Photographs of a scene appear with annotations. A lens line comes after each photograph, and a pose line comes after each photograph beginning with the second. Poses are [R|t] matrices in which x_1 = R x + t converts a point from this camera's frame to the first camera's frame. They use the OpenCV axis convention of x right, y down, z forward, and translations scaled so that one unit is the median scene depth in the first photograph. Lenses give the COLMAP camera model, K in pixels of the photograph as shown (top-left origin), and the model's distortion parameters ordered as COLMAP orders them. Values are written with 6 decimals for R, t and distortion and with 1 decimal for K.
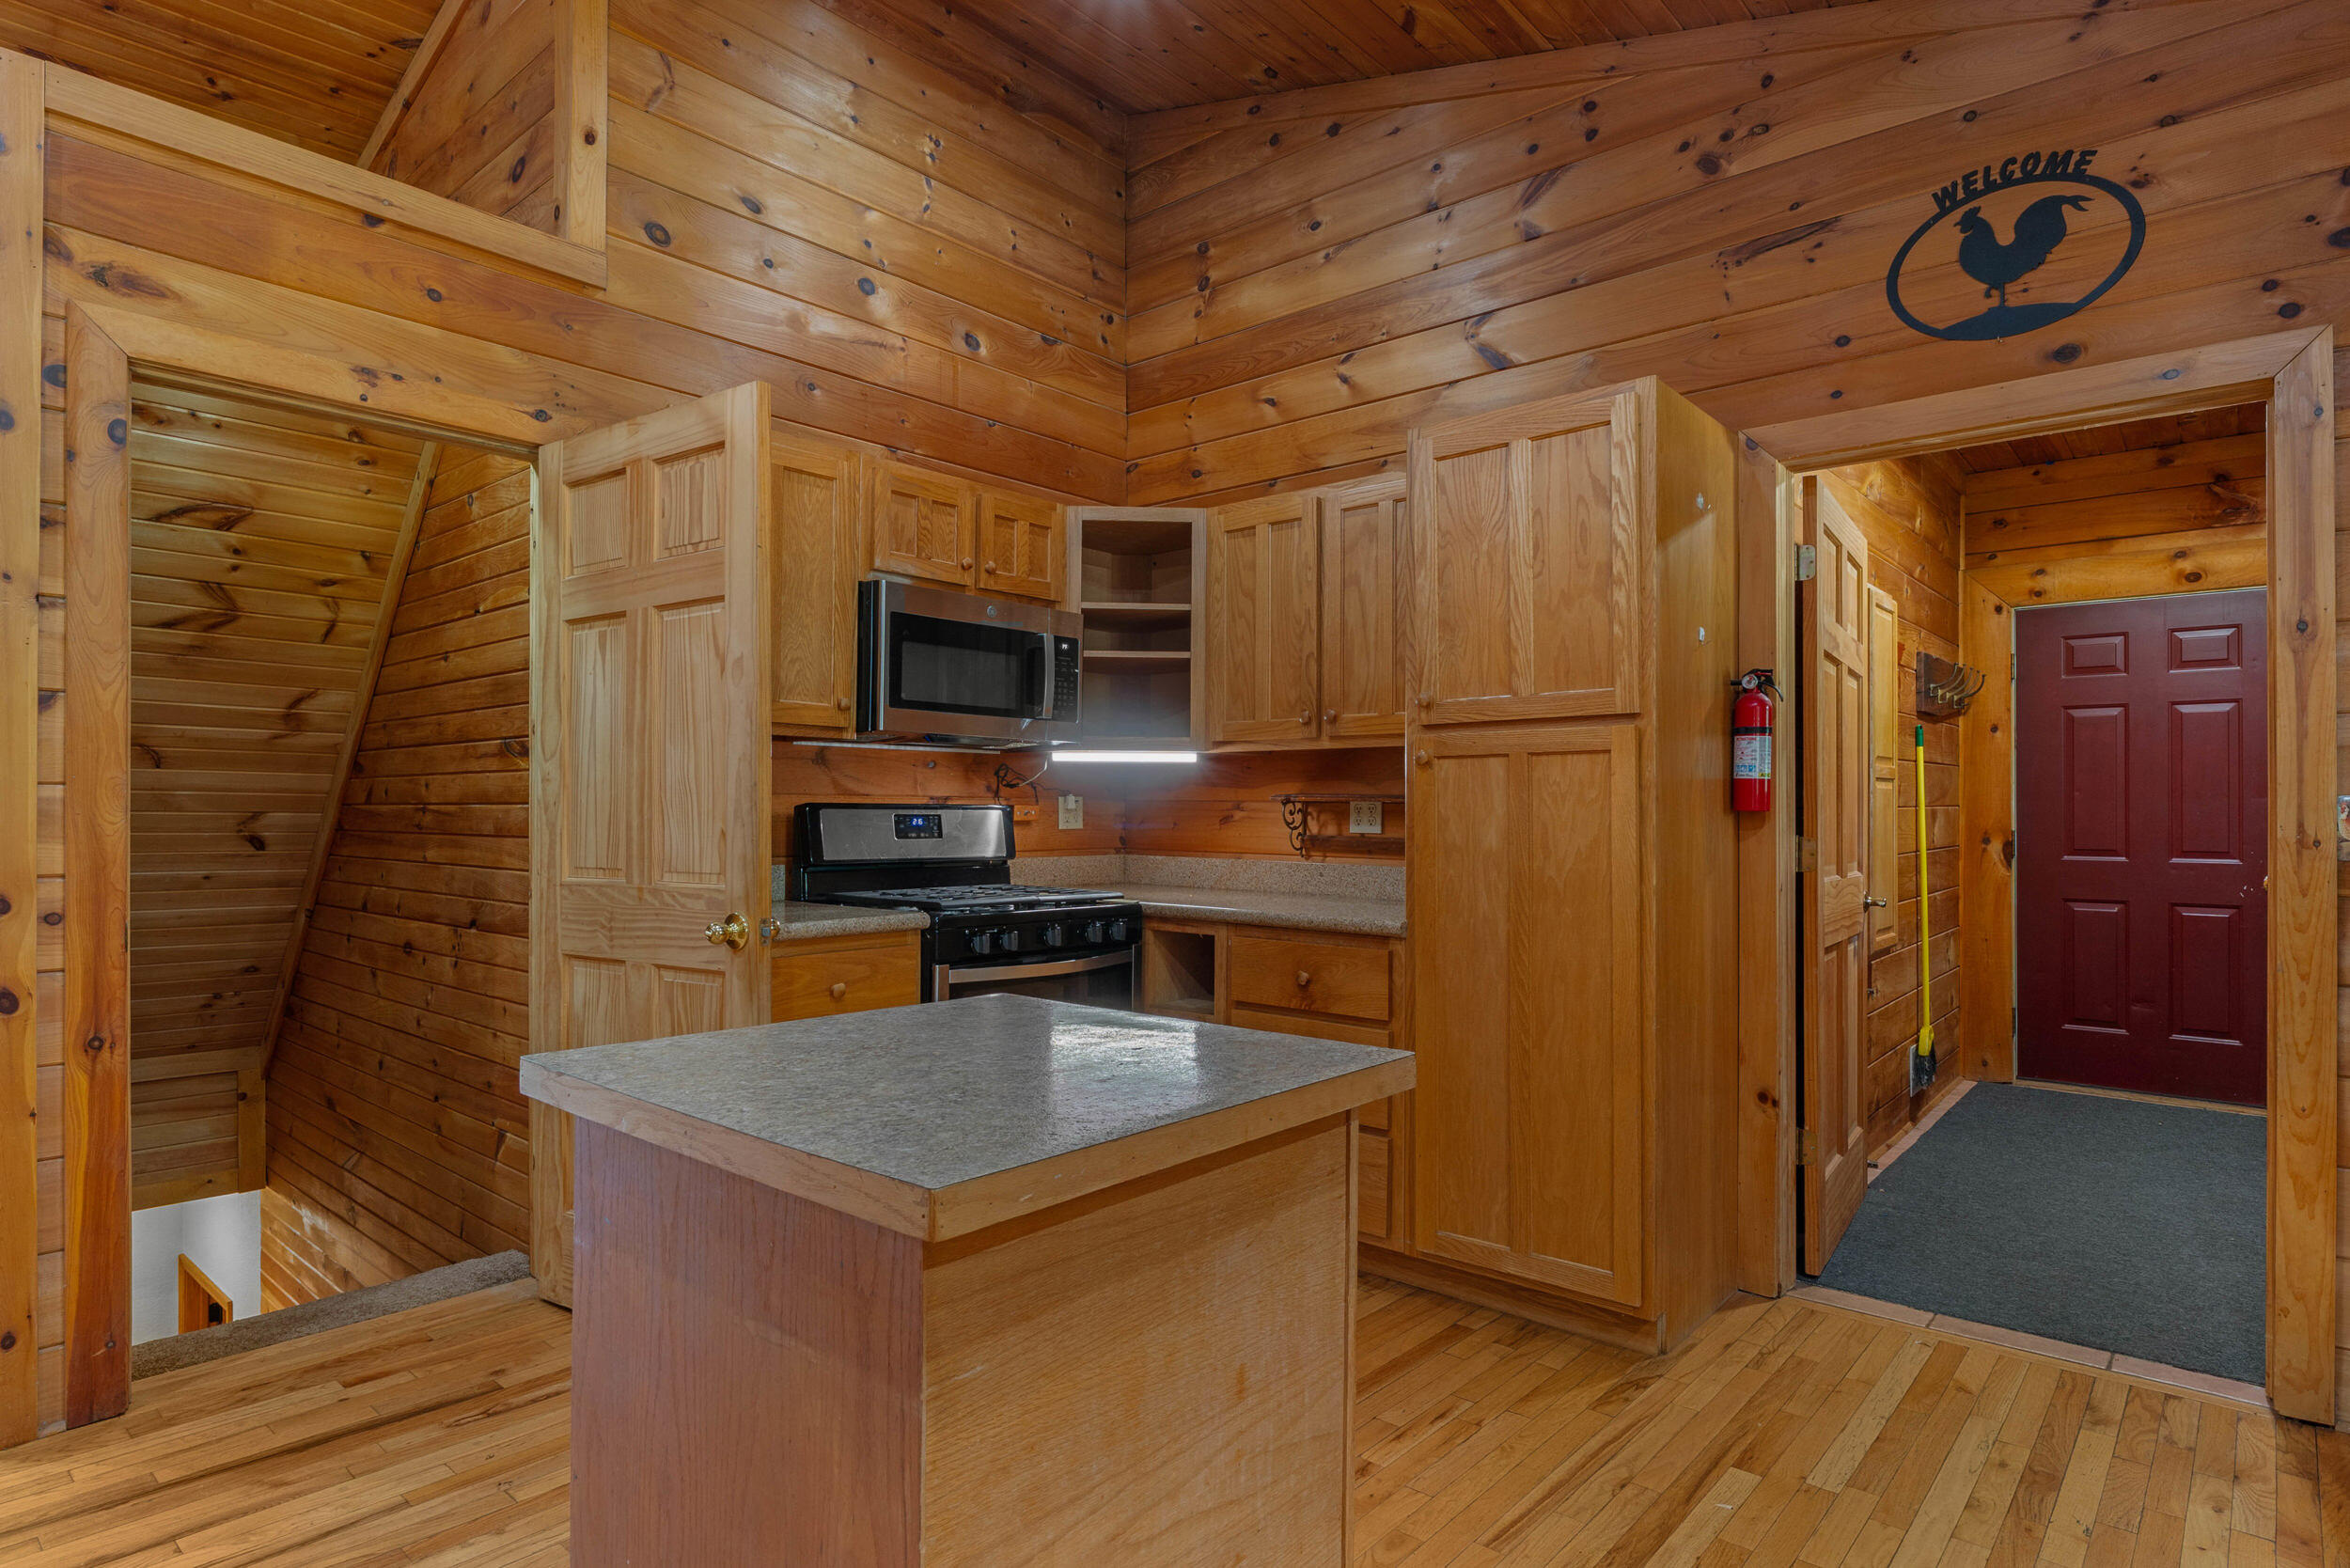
lens RADIAL K [[1256.0, 0, 1175.9], [0, 1256.0, 794.5], [0, 0, 1]] dist [-0.002265, -0.002640]
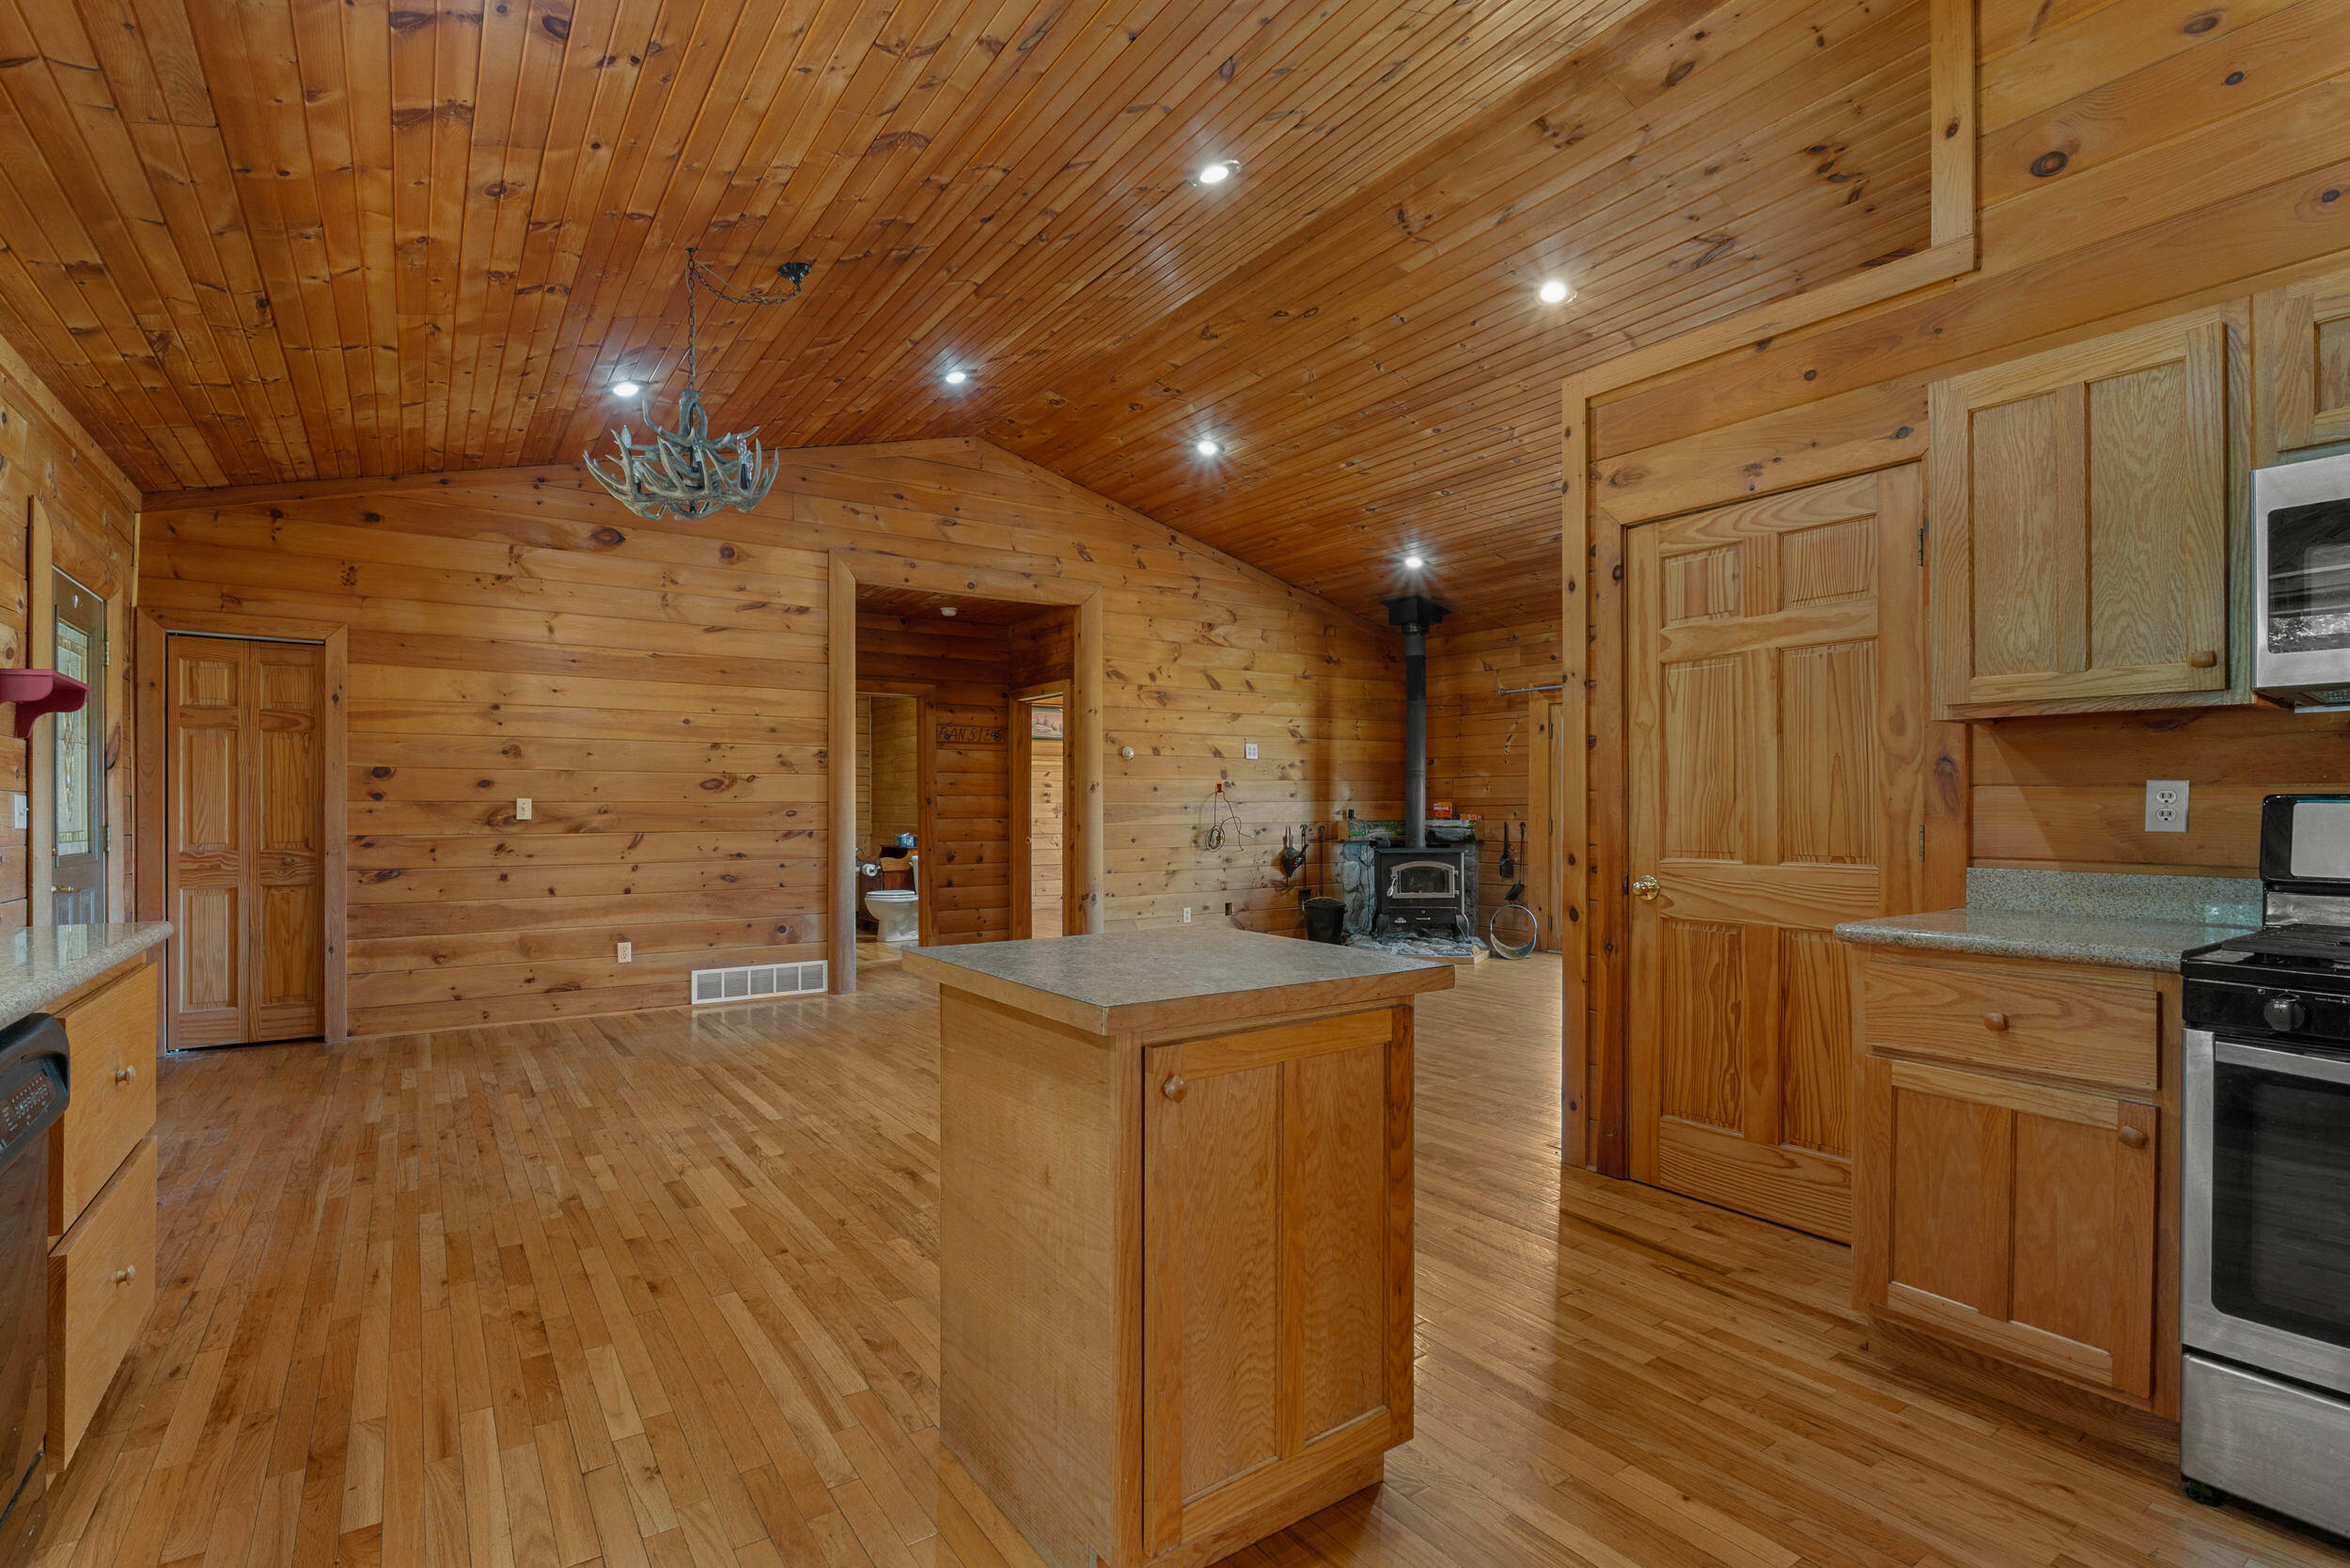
lens RADIAL K [[1088.4, 0, 1133.2], [0, 1088.4, 809.7], [0, 0, 1]] dist [-0.001015, -0.000329]
pose [[-0.265619, -0.001861, -0.964076, 0.567454], [0.007701, 0.999962, -0.004052, 0.014249], [0.964047, -0.008500, -0.265594, 0.637781]]
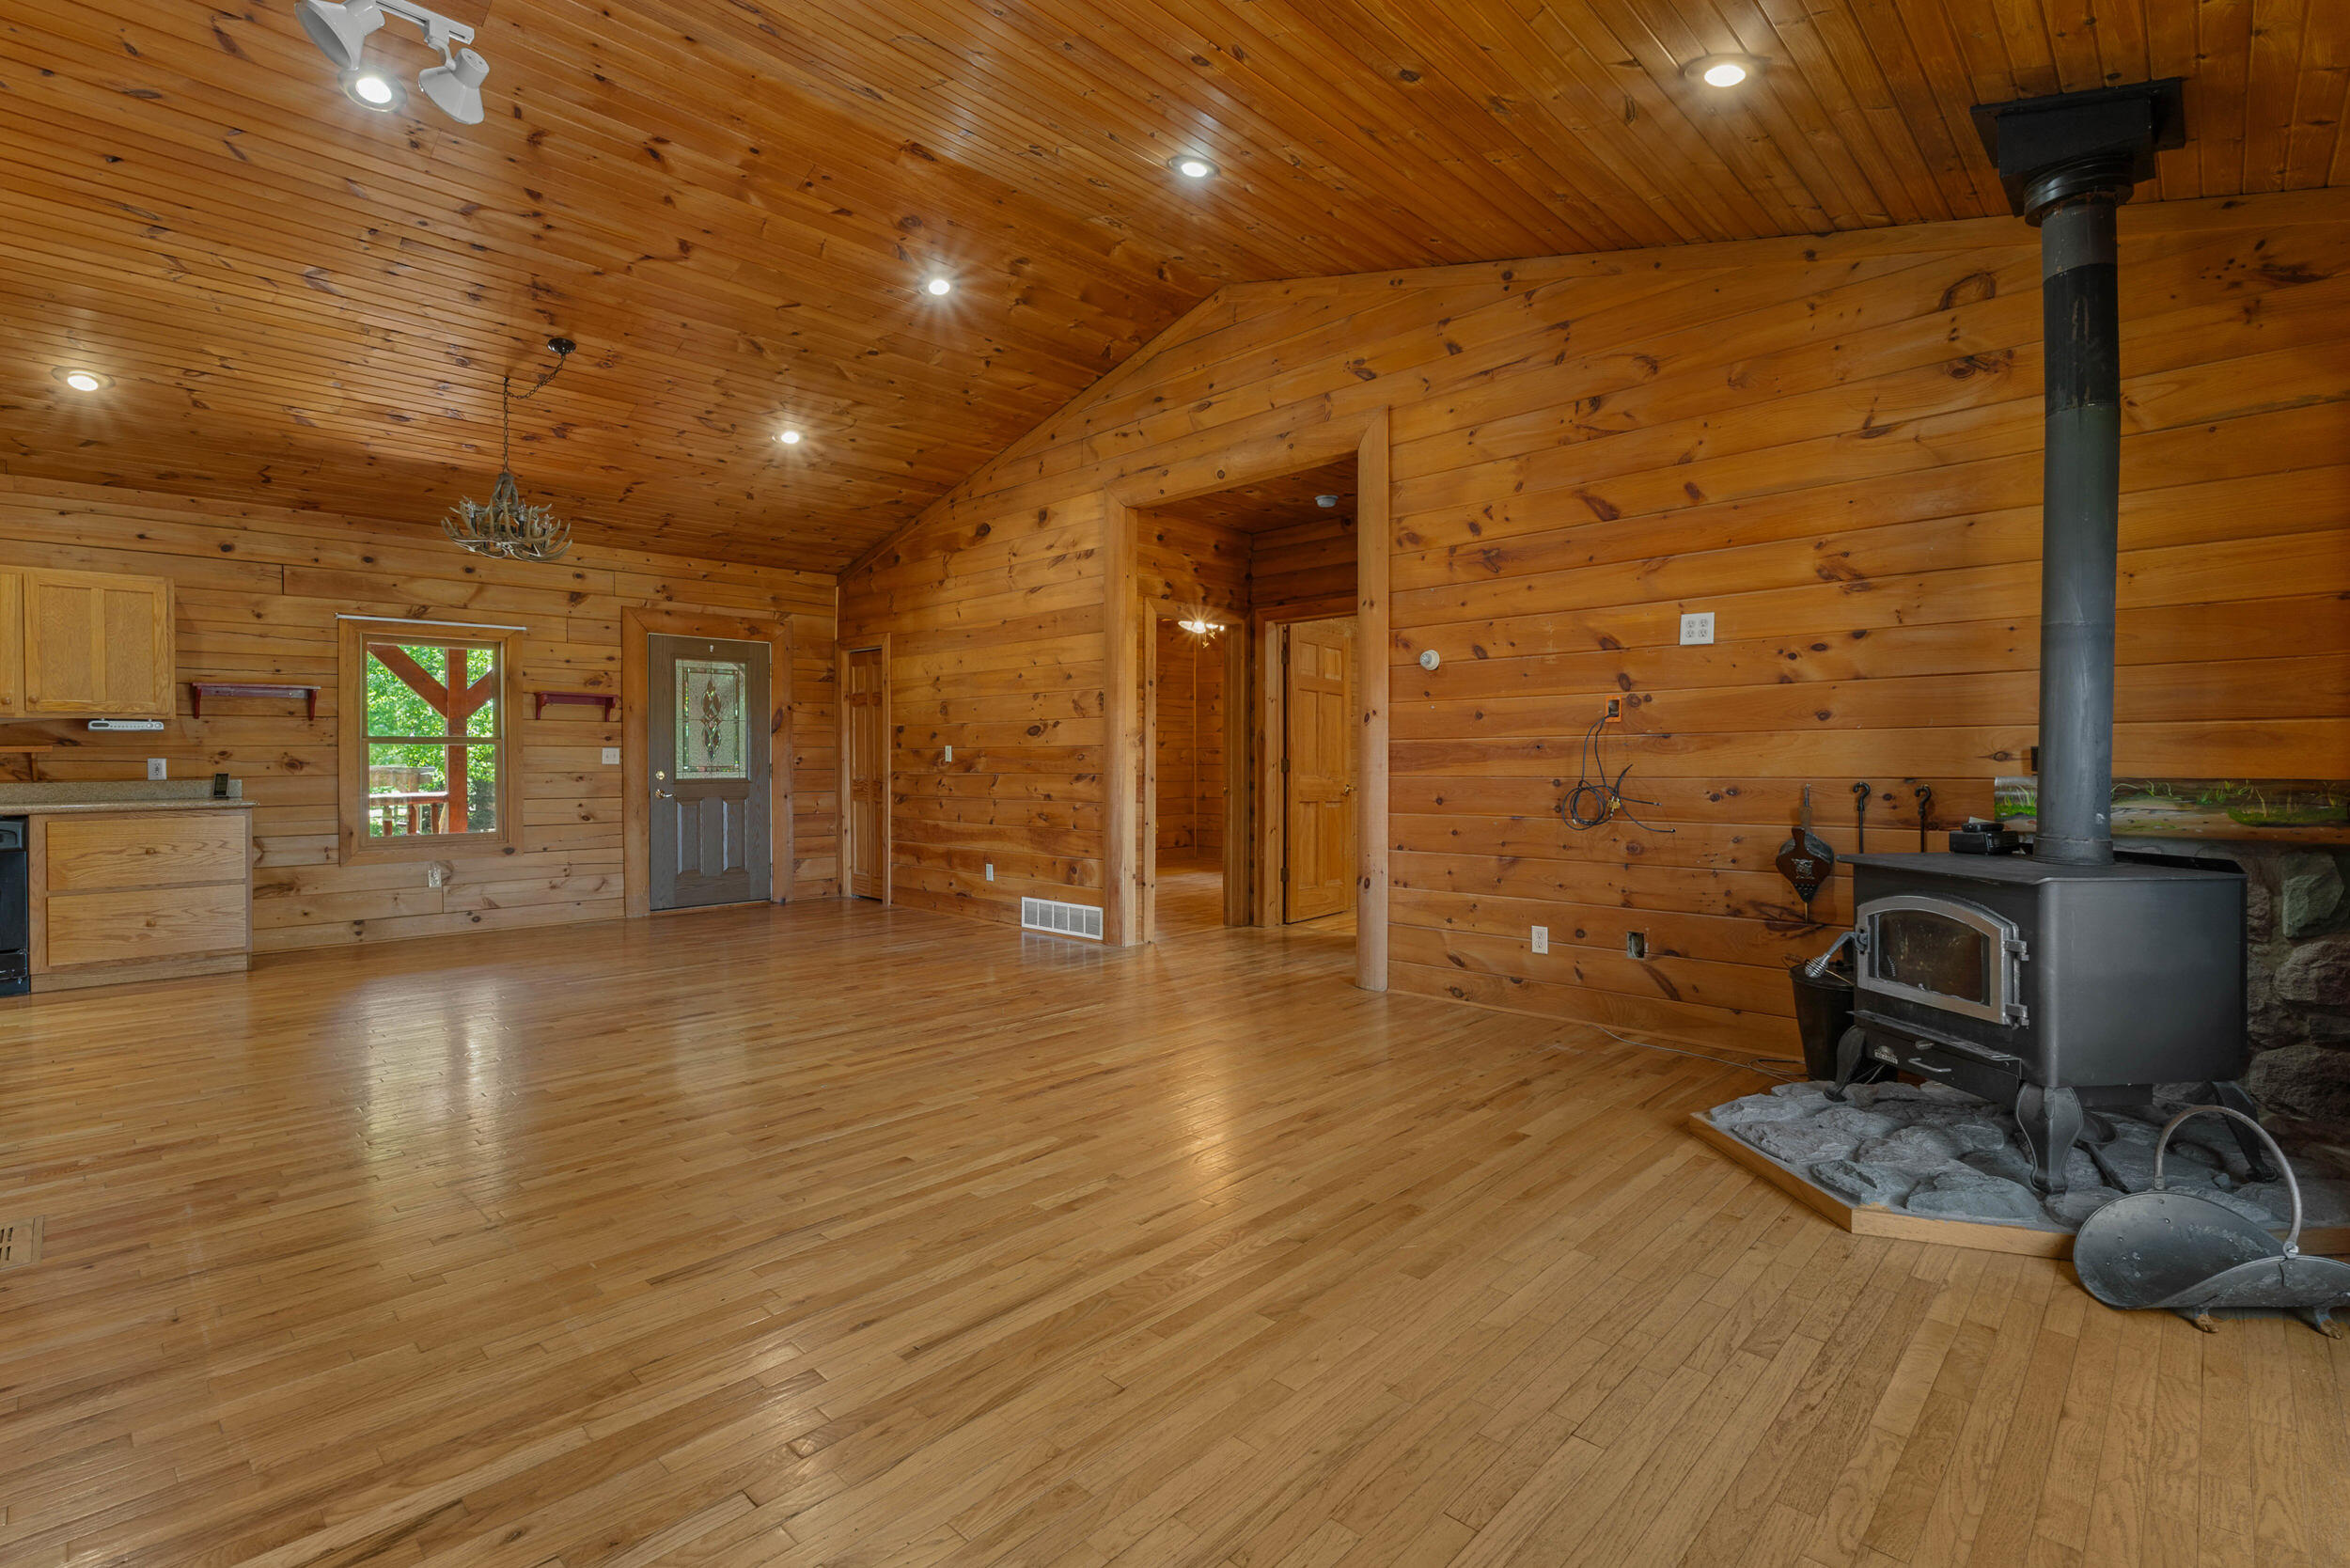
lens RADIAL K [[1088.4, 0, 1177.1], [0, 1088.4, 764.8], [0, 0, 1]] dist [-0.001015, -0.000329]
pose [[-0.998097, 0.001368, 0.061644, -1.865978], [0.001367, 0.999999, -0.000056, 0.024458], [-0.061644, 0.000028, -0.998098, 1.668384]]
